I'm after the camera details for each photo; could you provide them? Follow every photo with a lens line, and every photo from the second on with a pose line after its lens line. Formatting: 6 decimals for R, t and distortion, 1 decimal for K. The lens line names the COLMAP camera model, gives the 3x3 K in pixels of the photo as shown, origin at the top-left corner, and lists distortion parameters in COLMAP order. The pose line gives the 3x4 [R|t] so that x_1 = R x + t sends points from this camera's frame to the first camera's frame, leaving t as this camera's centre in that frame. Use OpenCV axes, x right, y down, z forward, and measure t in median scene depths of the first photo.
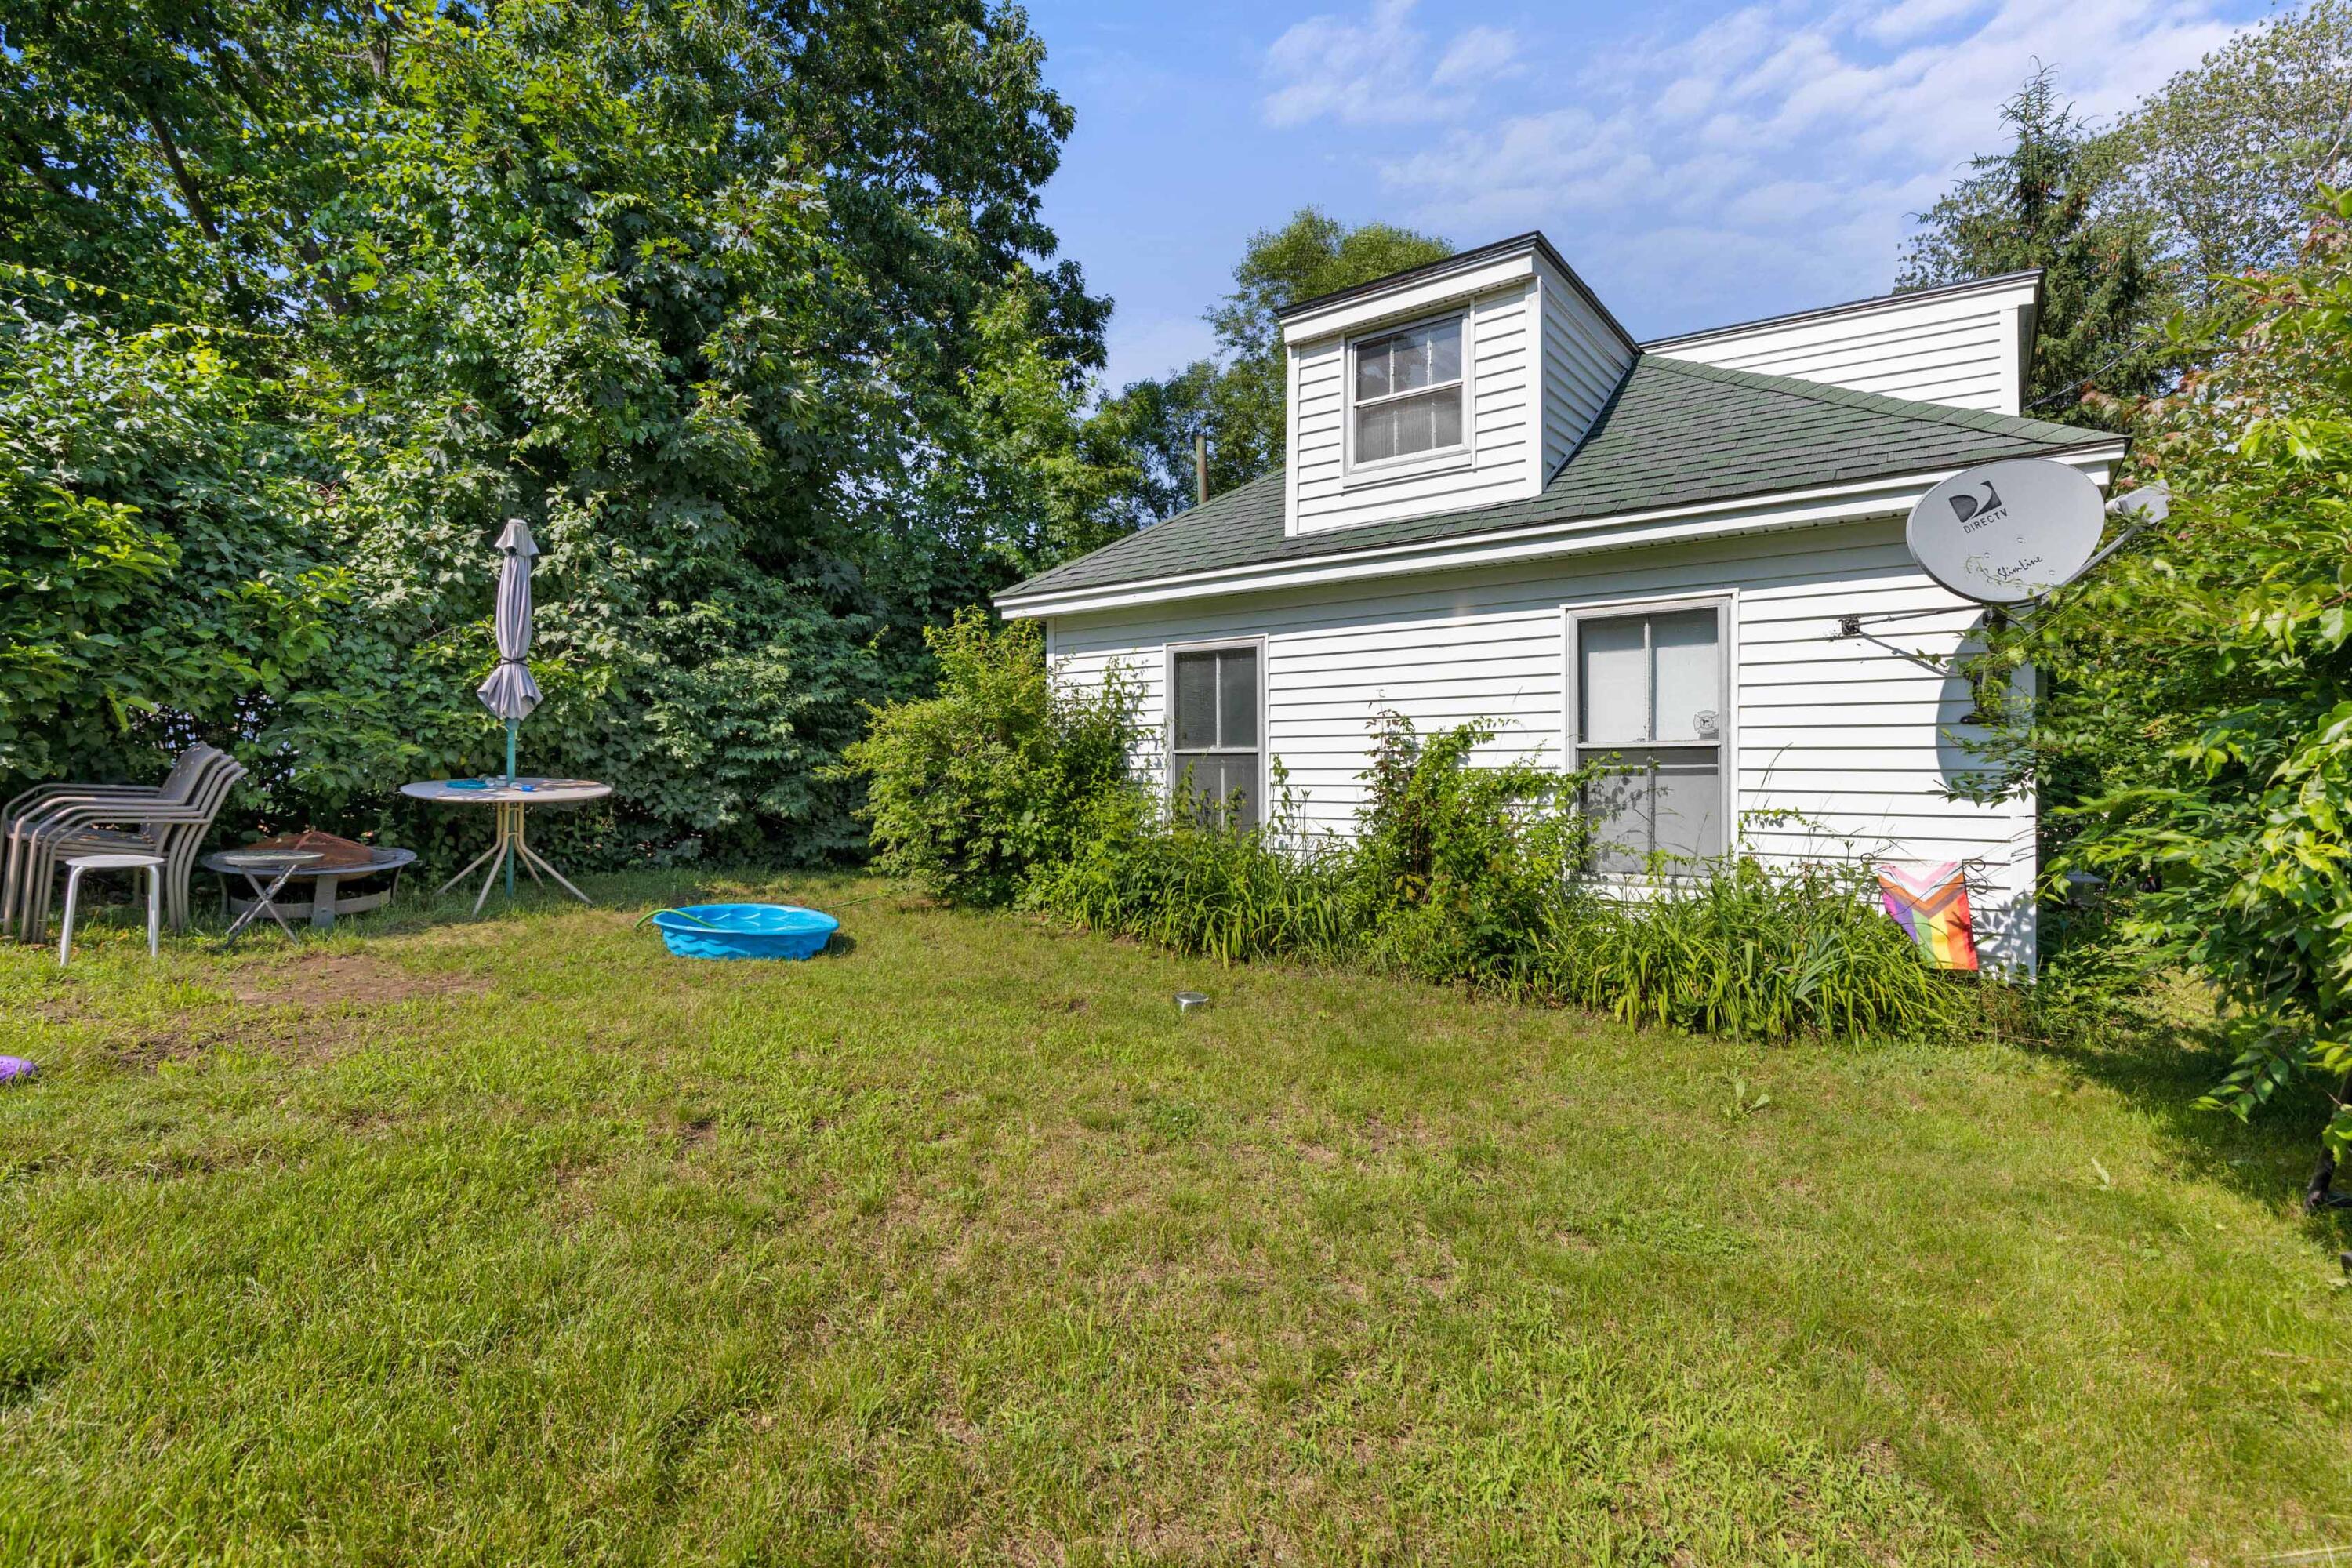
lens RADIAL K [[1057.1, 0, 1170.6], [0, 1057.1, 772.1], [0, 0, 1]] dist [0.003899, 0.000187]
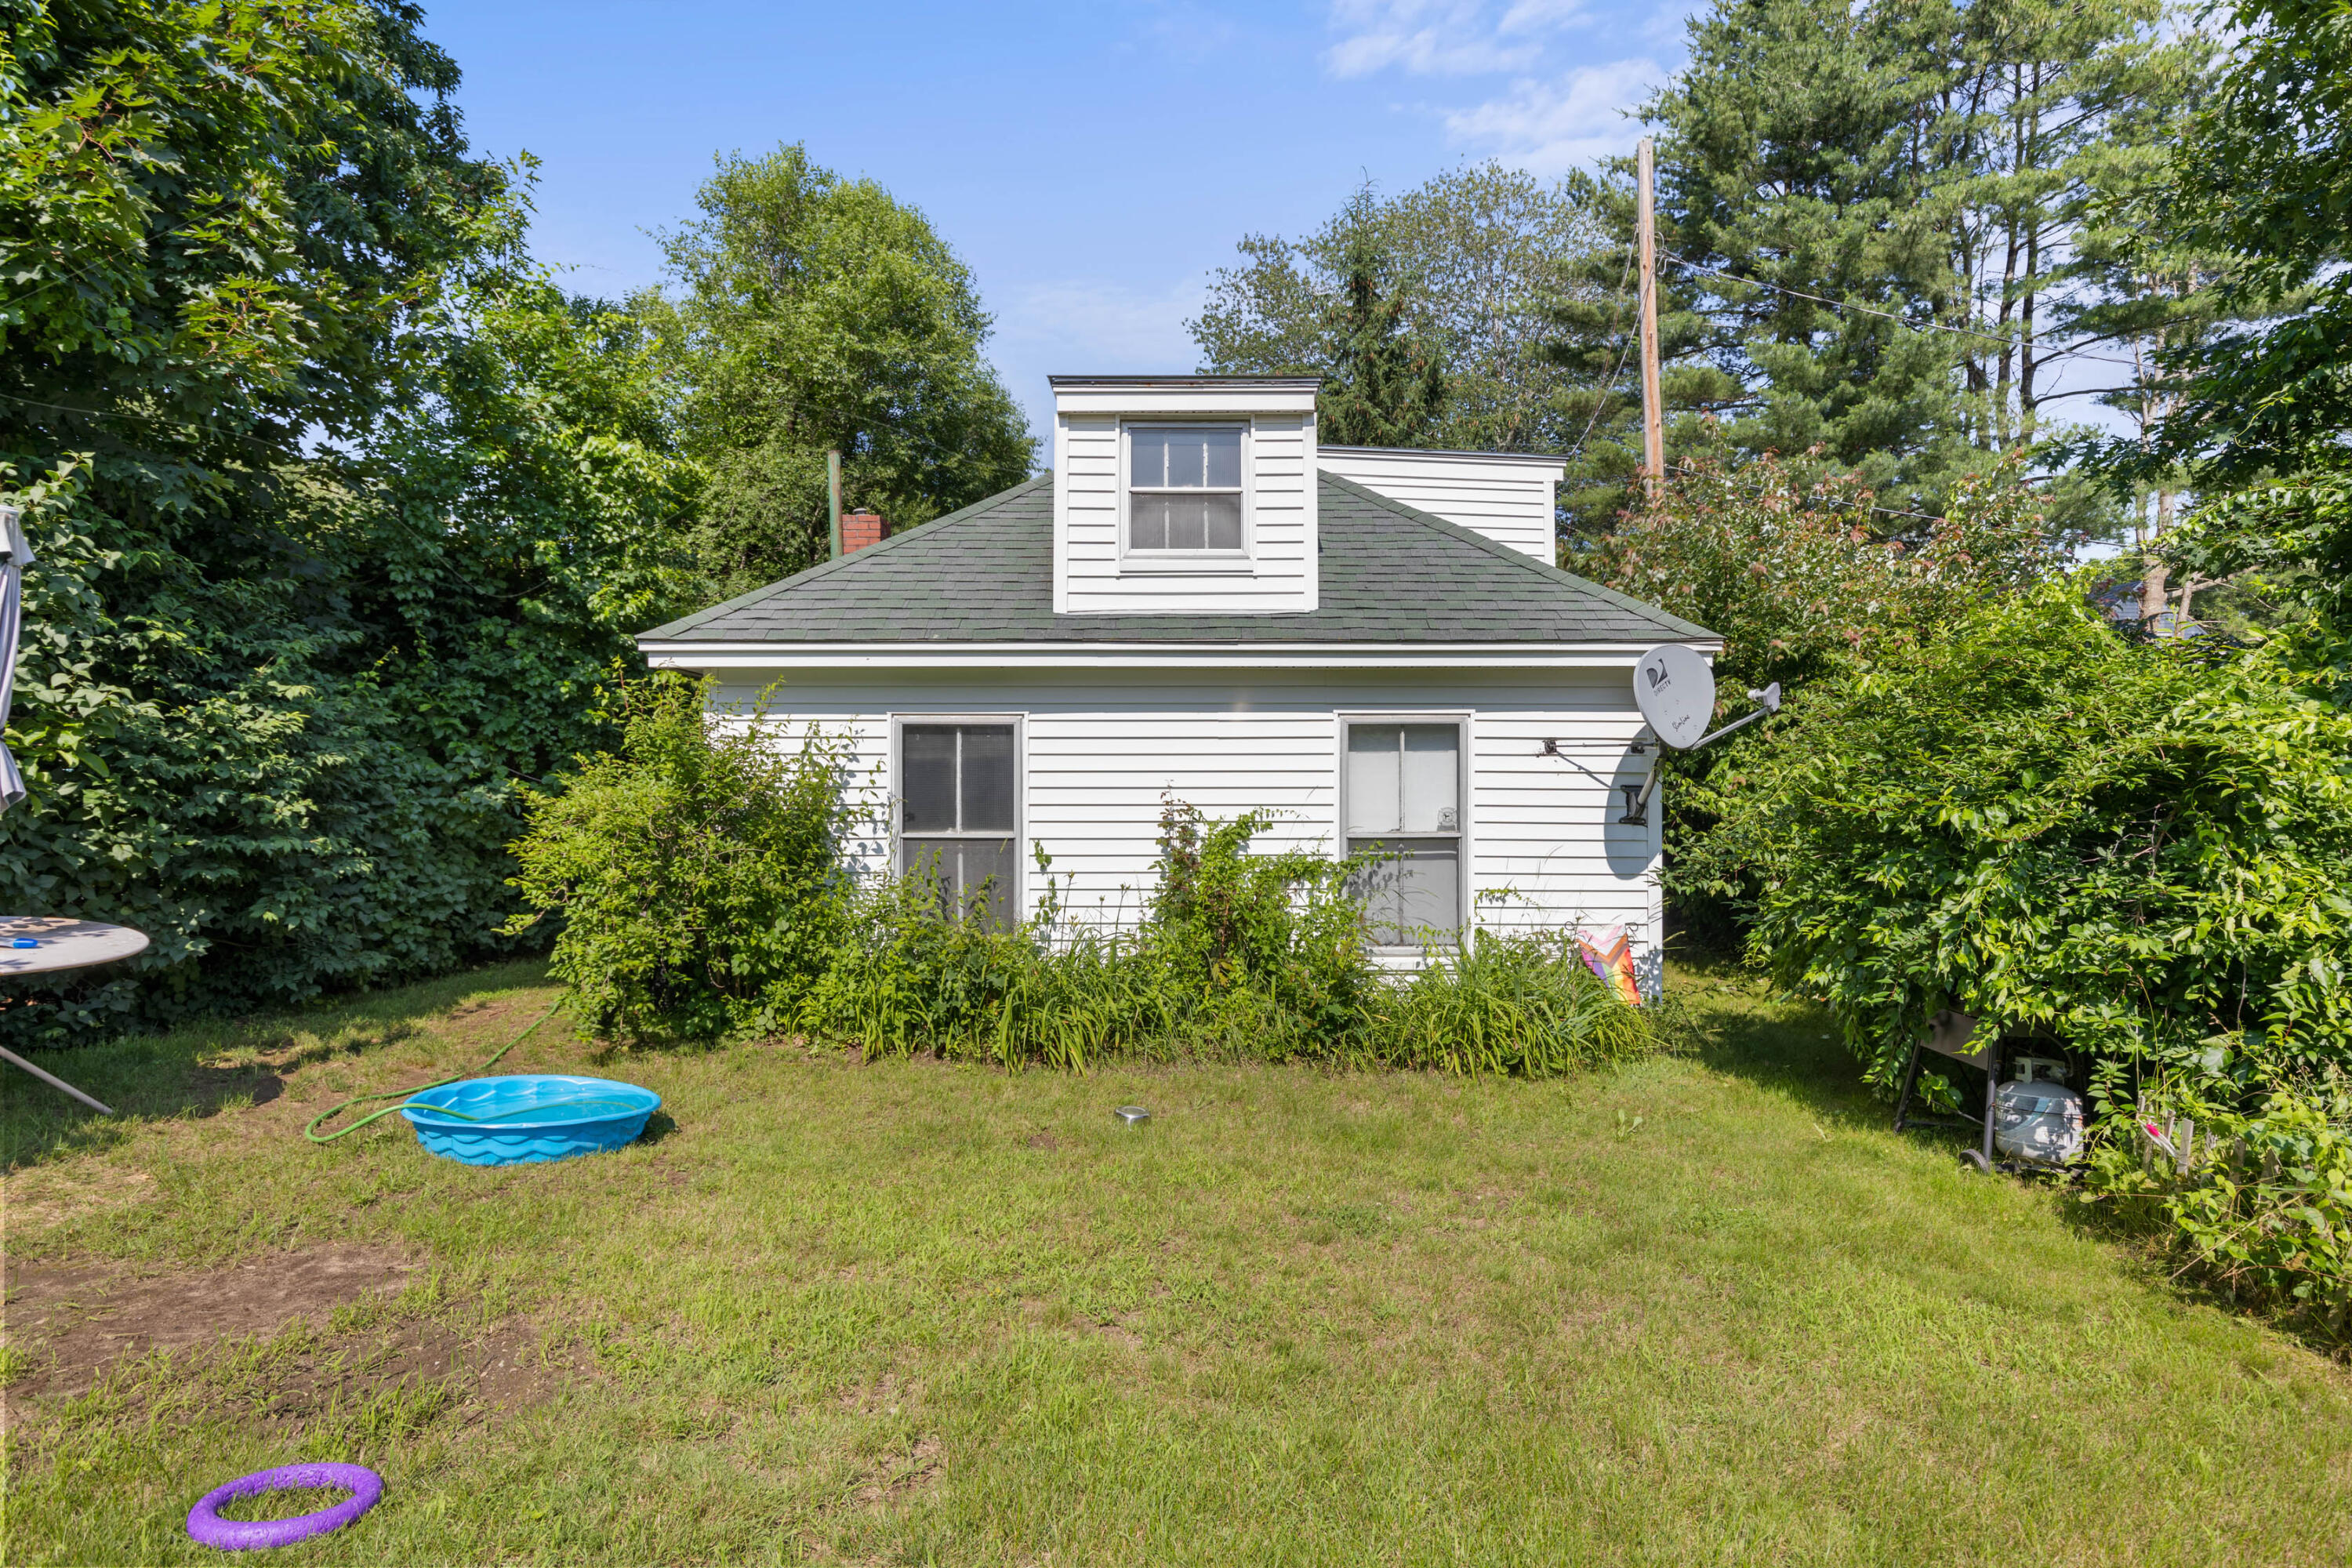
lens RADIAL K [[1291.1, 0, 1176.0], [0, 1291.1, 784.0], [0, 0, 1]] dist [-0.001529, -0.000913]
pose [[0.802506, -0.006994, 0.596603, -0.548931], [0.001138, 0.999947, 0.010193, -0.088380], [-0.596643, -0.007501, 0.802472, 0.000424]]
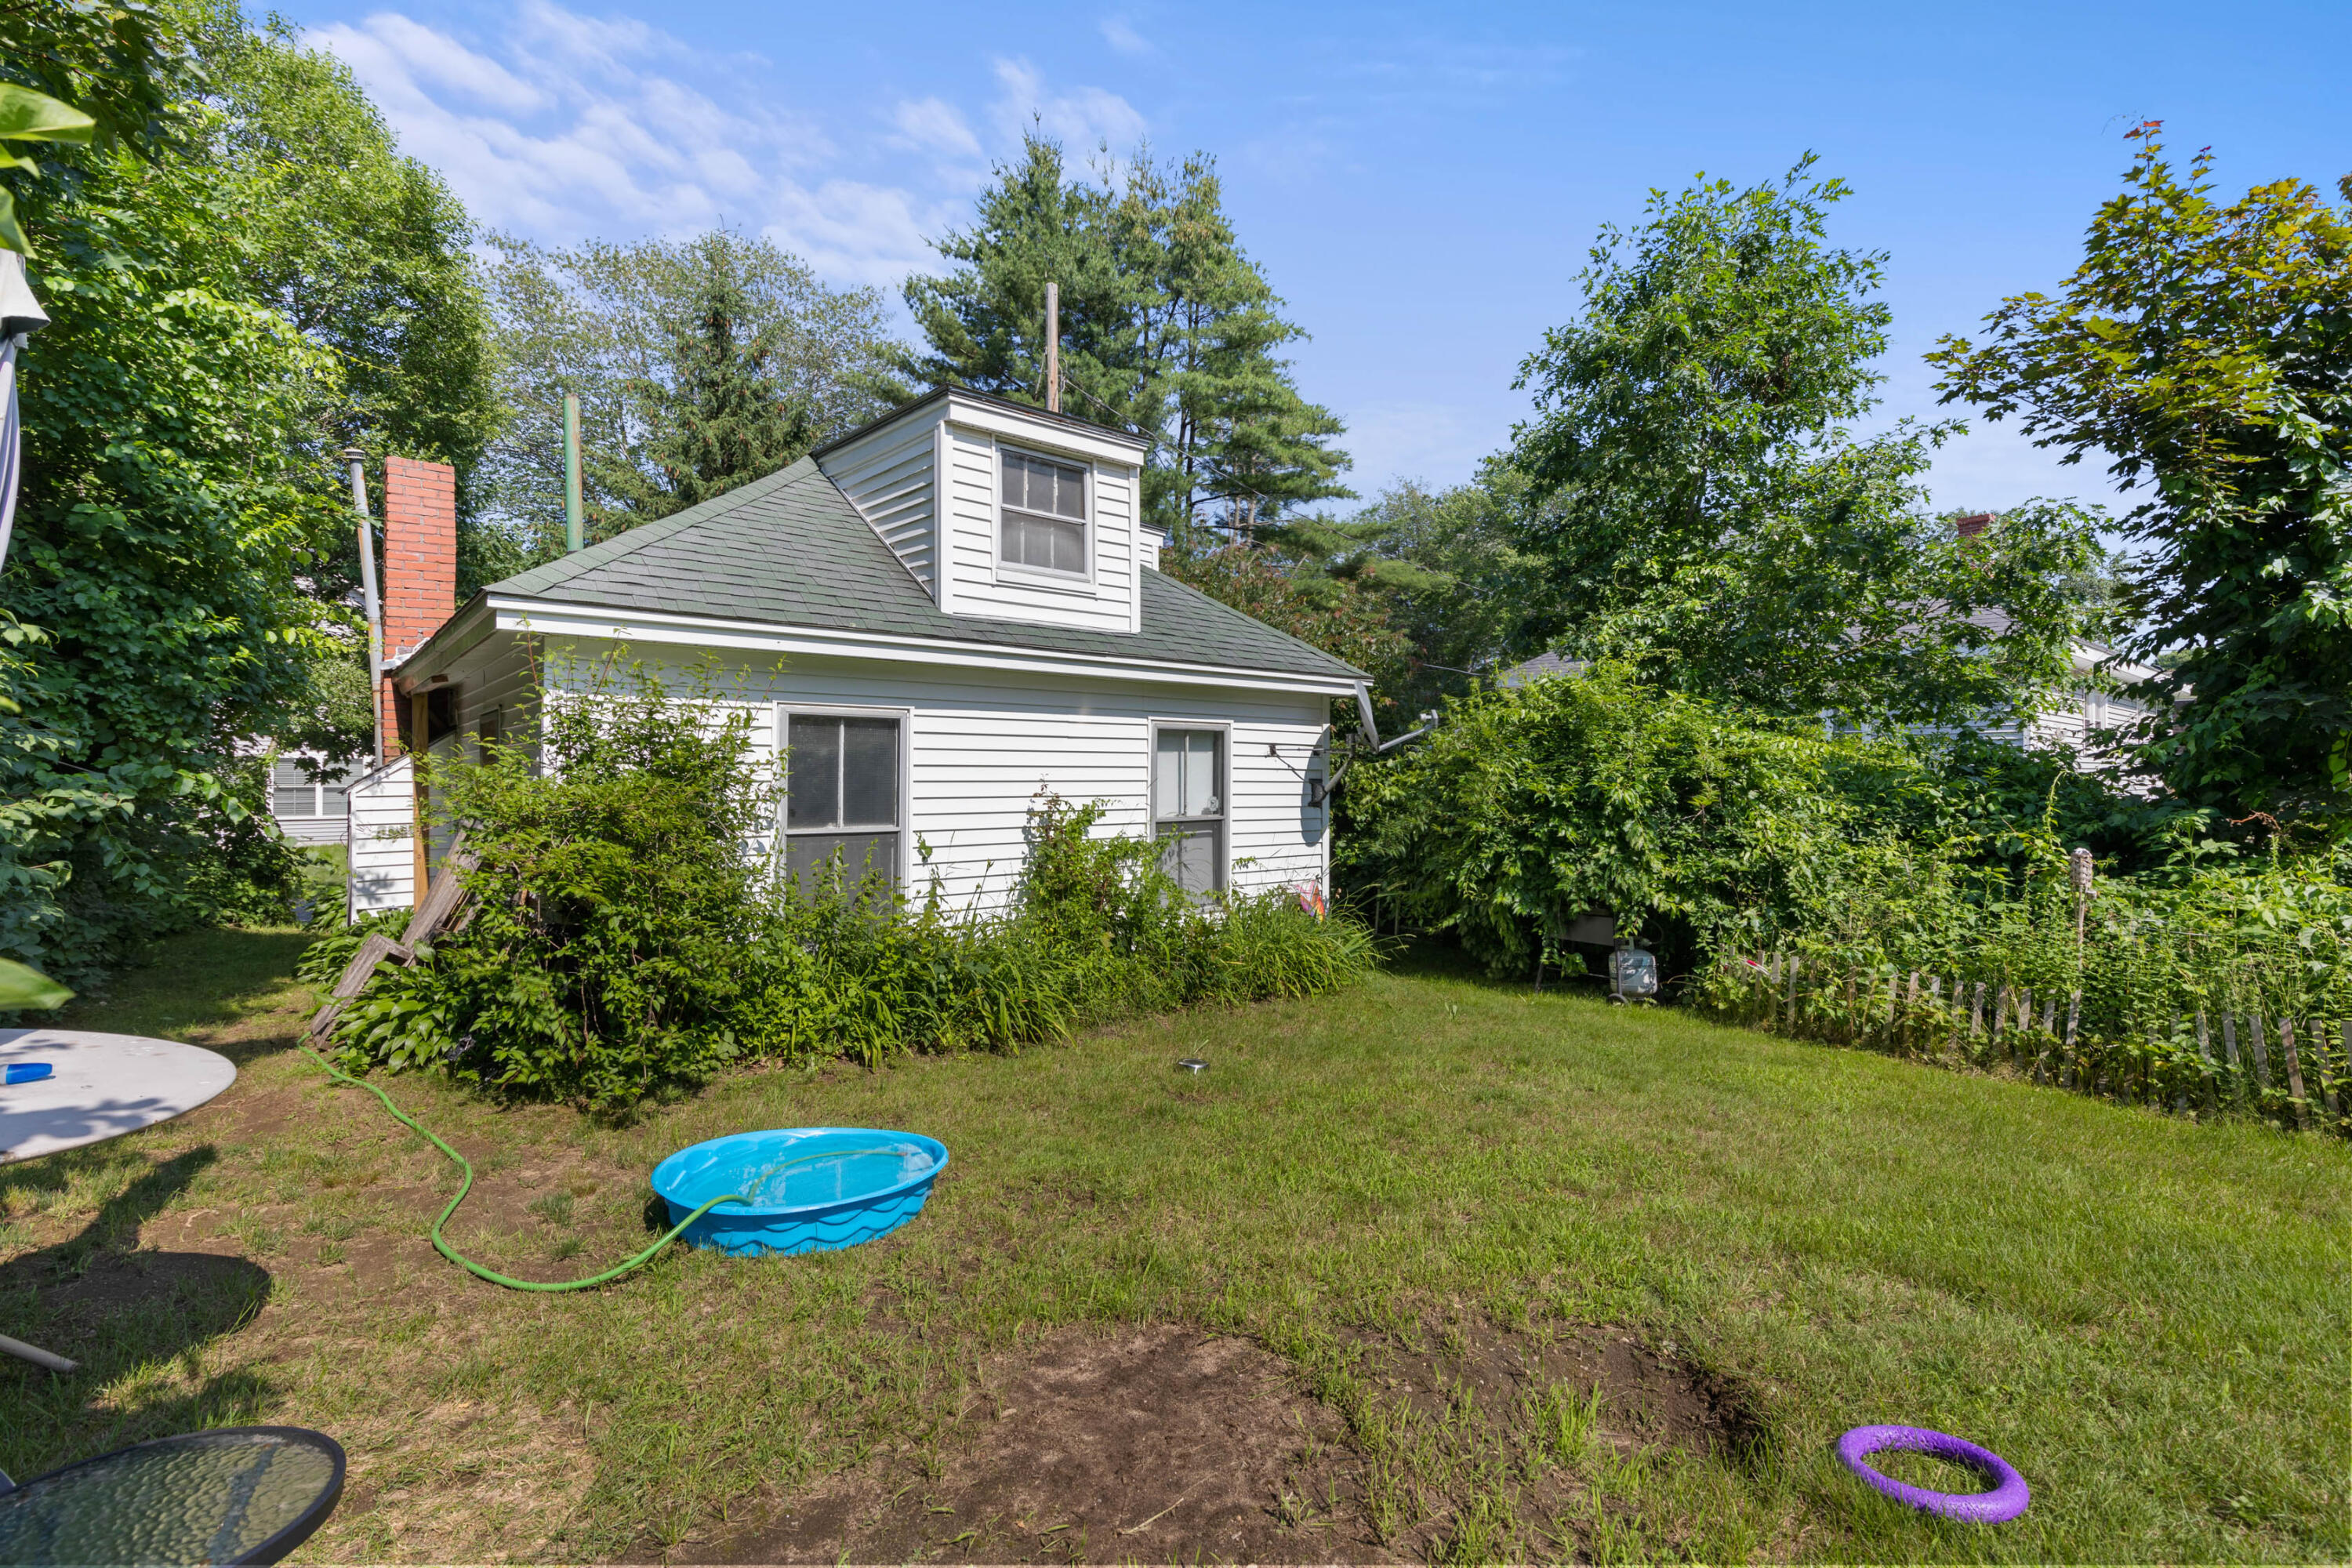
lens RADIAL K [[1075.7, 0, 1184.1], [0, 1075.7, 763.5], [0, 0, 1]] dist [0.012013, -0.000279]
pose [[0.210315, 0.010401, 0.977578, -0.910586], [-0.002139, 0.999946, -0.010178, -0.078997], [-0.977631, 0.000050, 0.210326, 0.626347]]
